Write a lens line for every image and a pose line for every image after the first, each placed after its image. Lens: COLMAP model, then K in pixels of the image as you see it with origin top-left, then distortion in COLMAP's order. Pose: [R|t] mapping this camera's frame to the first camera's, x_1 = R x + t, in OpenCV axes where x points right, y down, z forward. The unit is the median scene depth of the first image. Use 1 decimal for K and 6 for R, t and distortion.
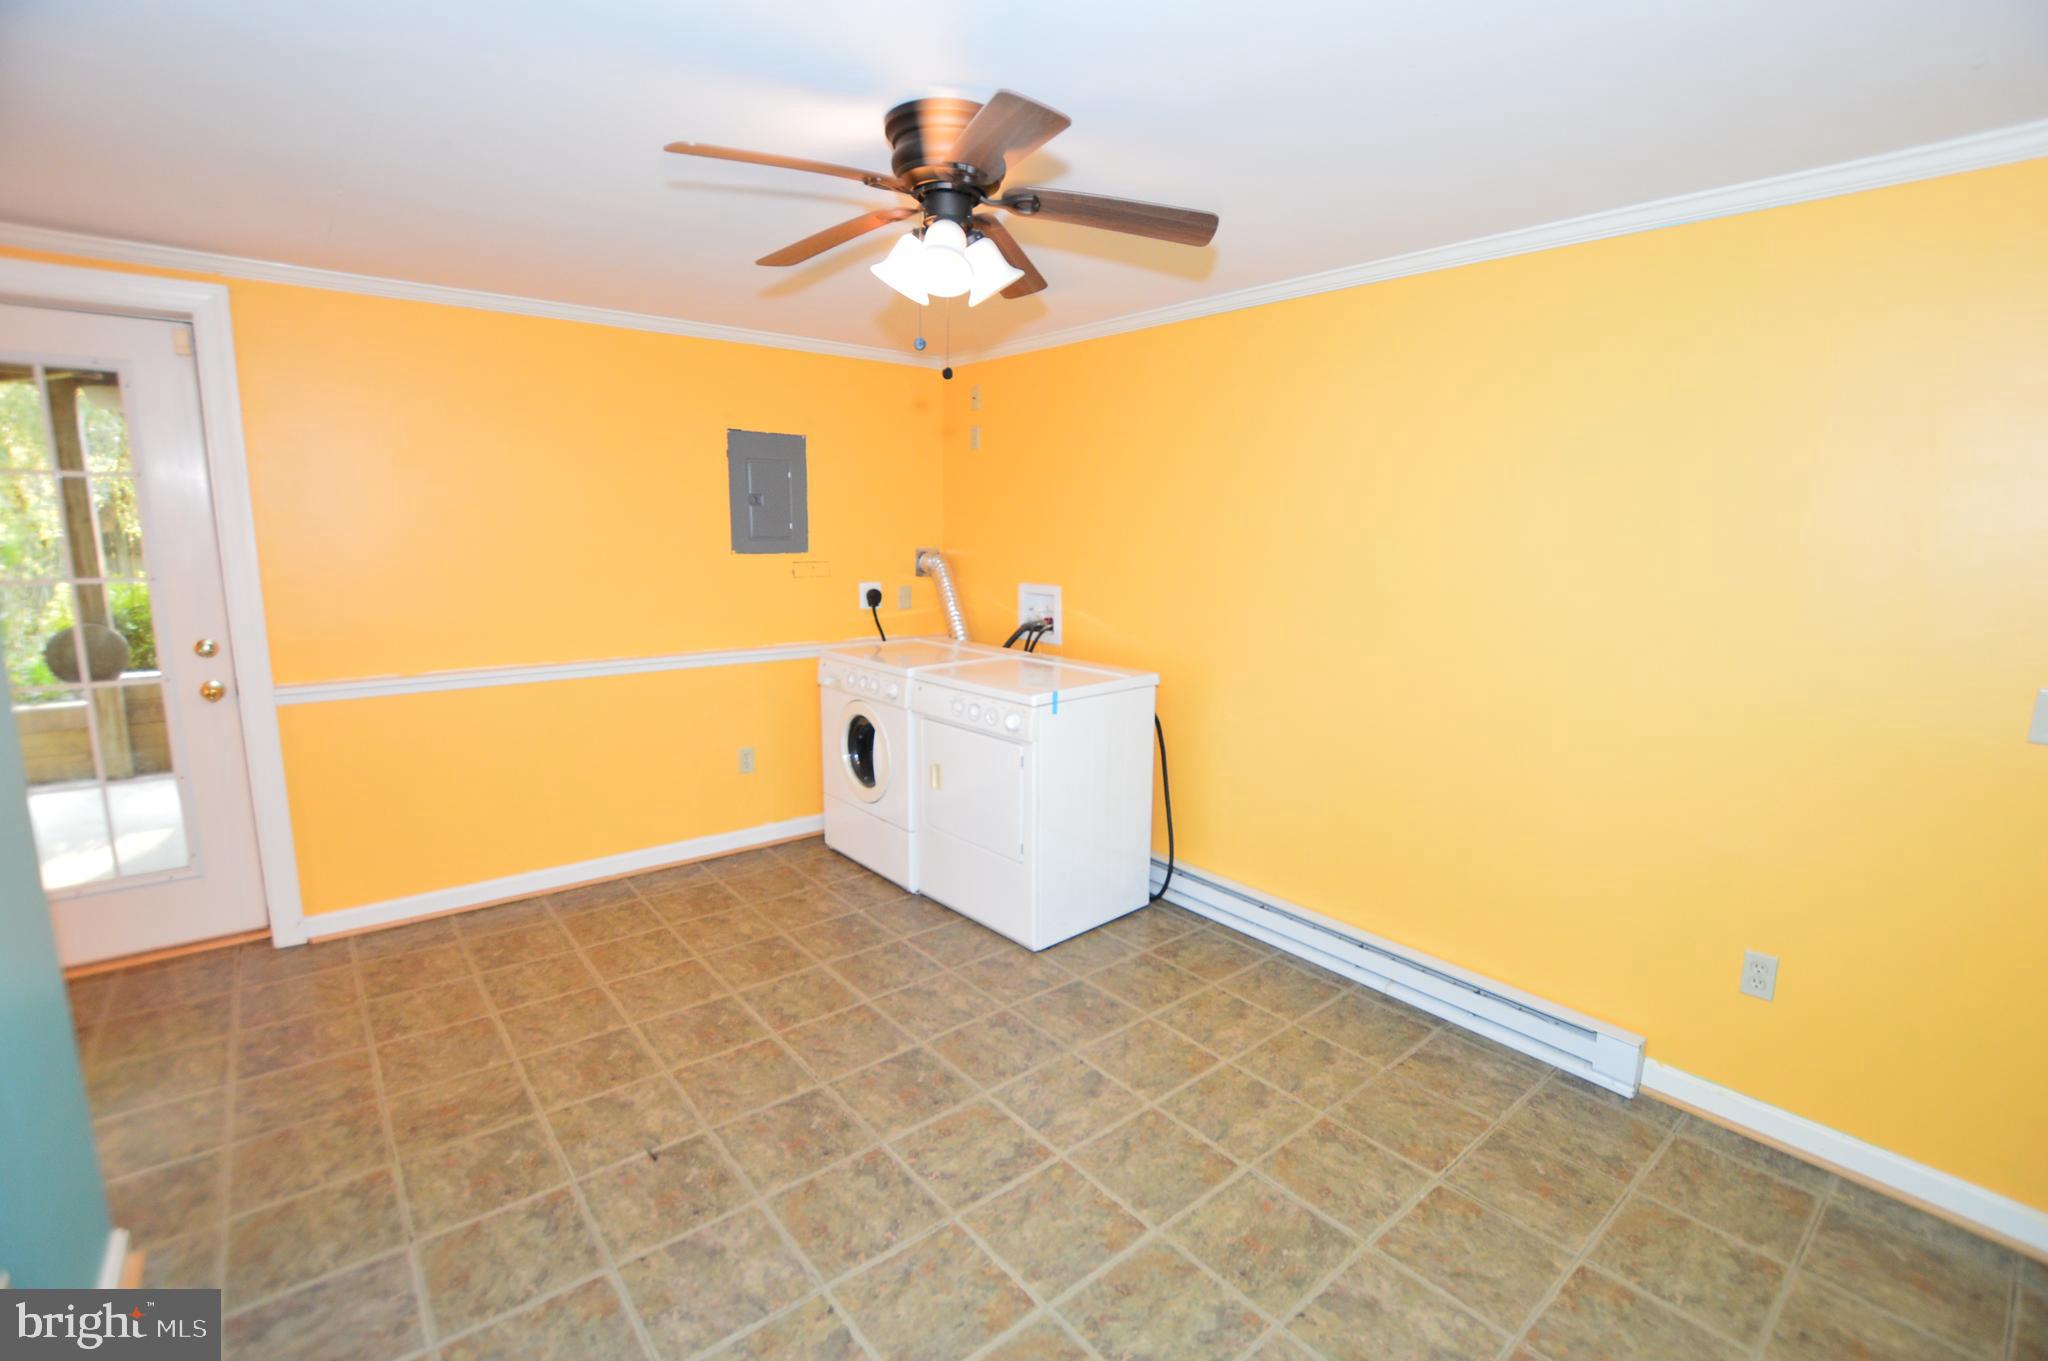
lens RADIAL K [[913.5, 0, 1038.1], [0, 913.5, 683.1], [0, 0, 1]] dist [-0.029634, 0.001545]
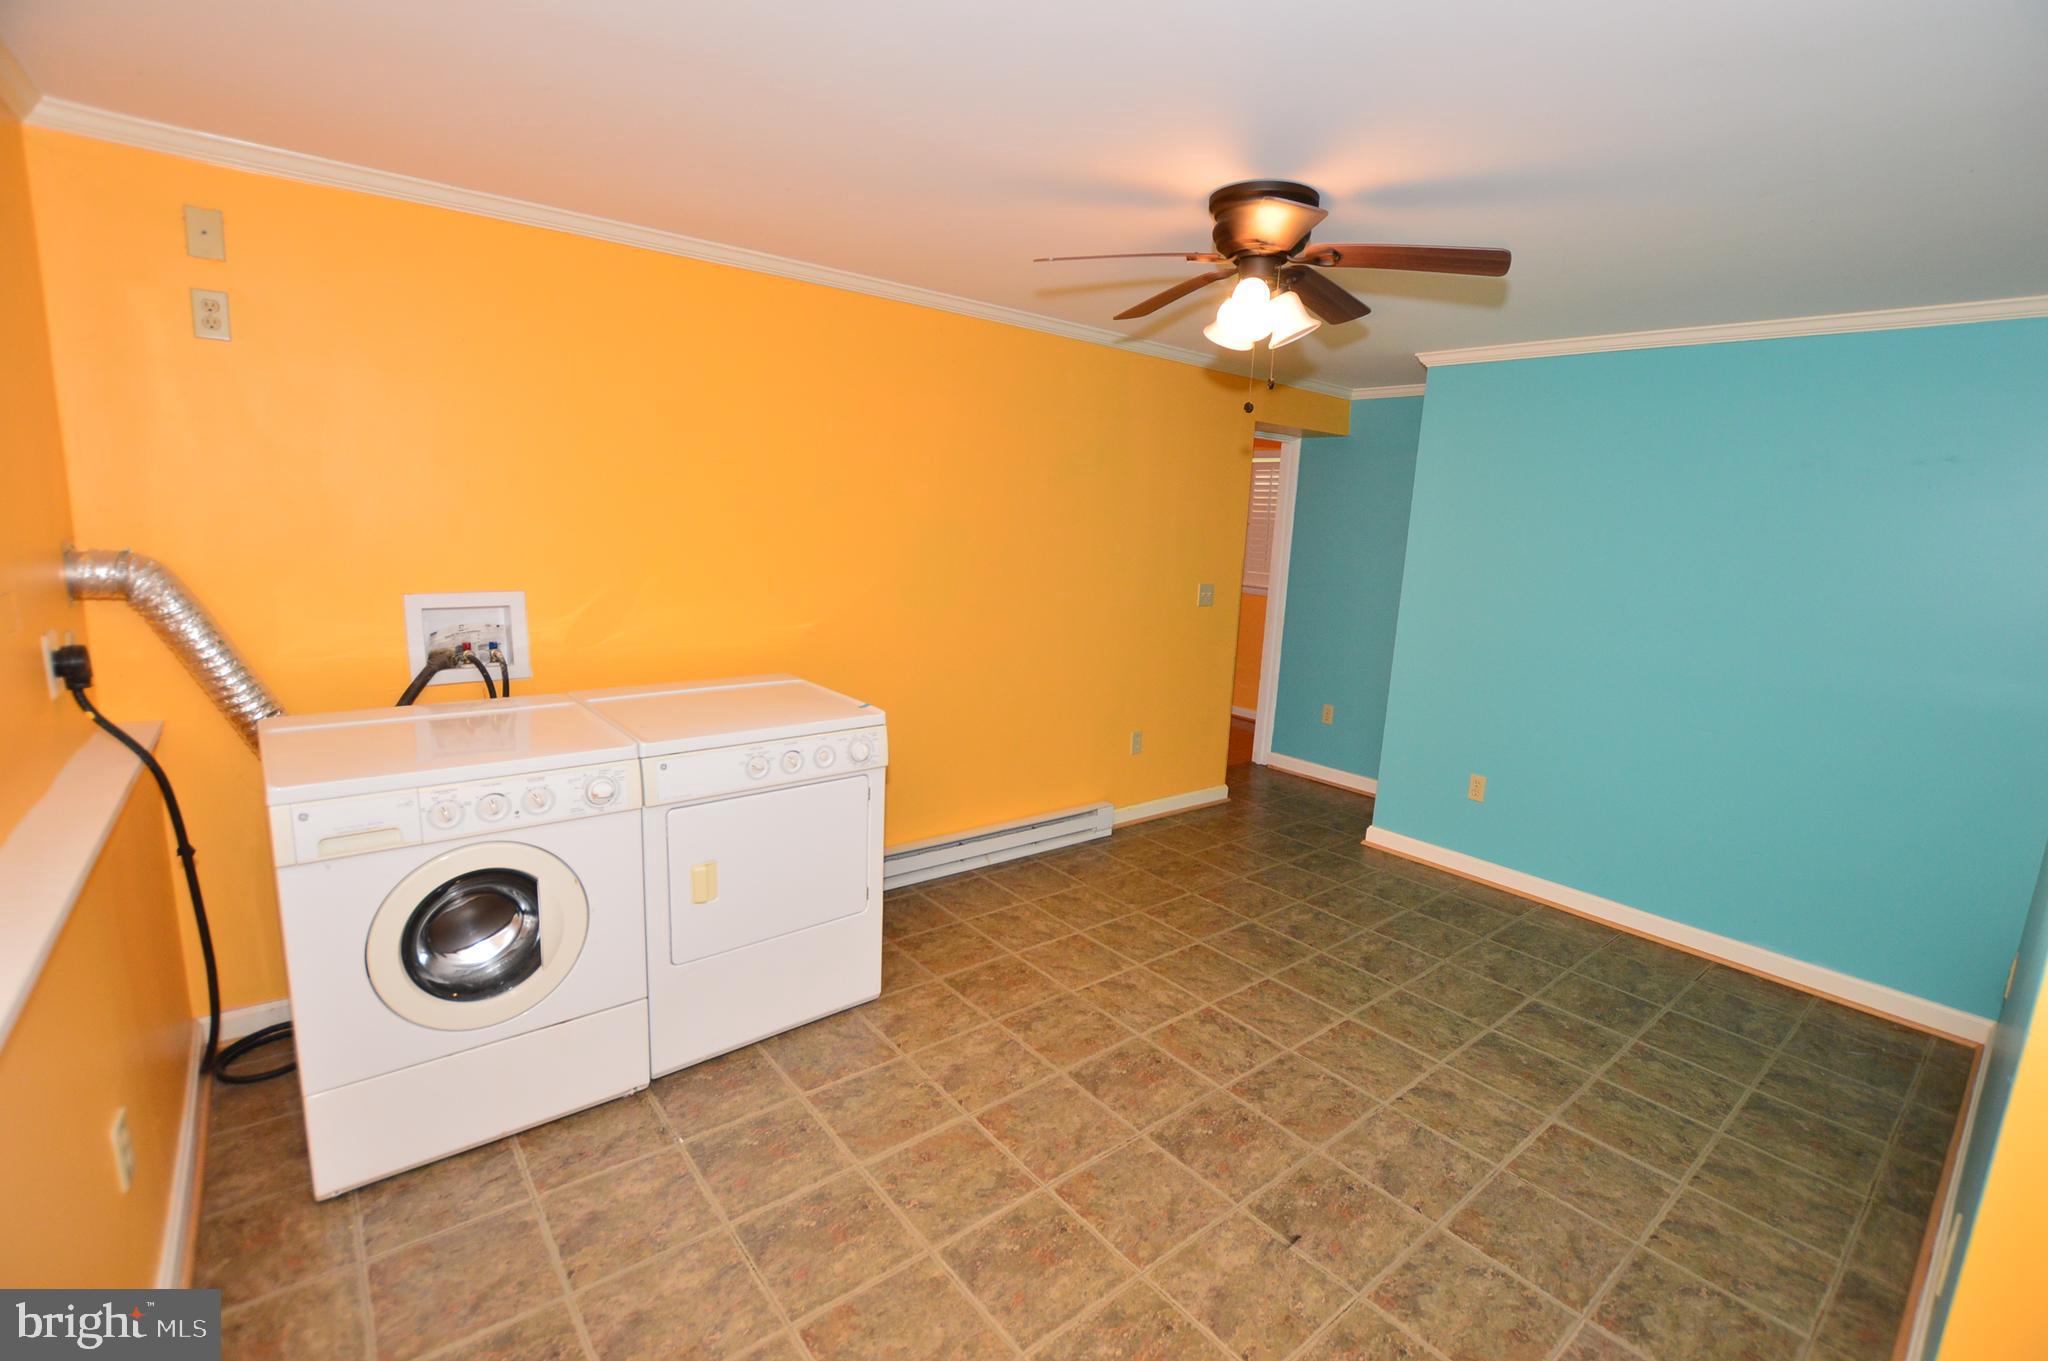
lens RADIAL K [[913.5, 0, 1040.1], [0, 913.5, 680.4], [0, 0, 1]] dist [-0.029634, 0.001545]
pose [[0.009044, -0.194077, 0.980945, -1.144417], [0.123210, 0.973726, 0.191513, -0.224549], [-0.992339, 0.119130, 0.032718, 1.086801]]
